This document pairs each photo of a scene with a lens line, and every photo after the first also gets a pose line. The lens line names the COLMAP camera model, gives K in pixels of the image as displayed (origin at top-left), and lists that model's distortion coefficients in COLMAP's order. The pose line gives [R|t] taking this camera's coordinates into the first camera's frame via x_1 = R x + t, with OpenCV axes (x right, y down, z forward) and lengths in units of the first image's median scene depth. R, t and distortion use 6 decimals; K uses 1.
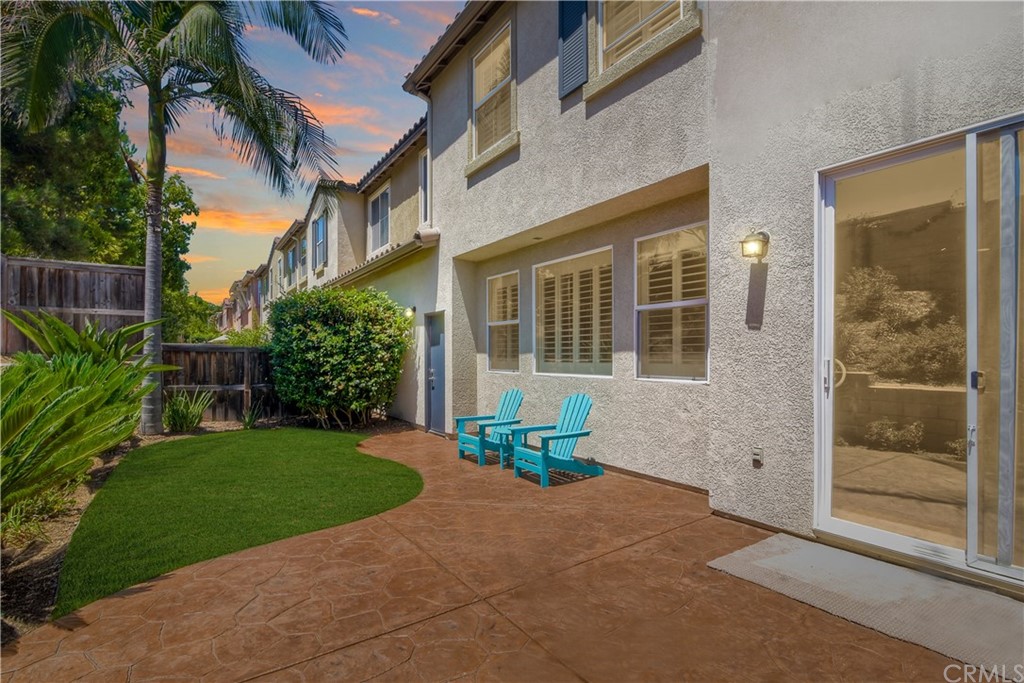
lens RADIAL K [[474.3, 0, 526.6], [0, 474.3, 359.9], [0, 0, 1]] dist [-0.025781, 0.003125]
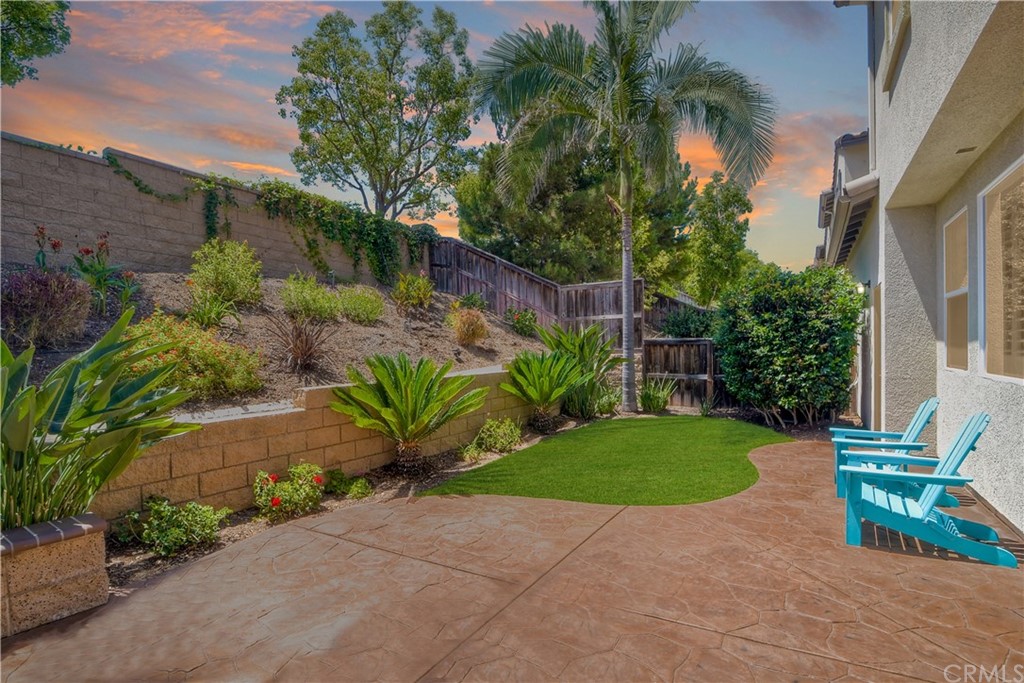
lens RADIAL K [[487.2, 0, 501.9], [0, 487.2, 362.0], [0, 0, 1]] dist [-0.015476, -0.000956]
pose [[0.390822, 0.013274, -0.920371, 0.274313], [0.015460, 0.999660, 0.020982, -0.007253], [0.920337, -0.022430, 0.390484, 0.163917]]
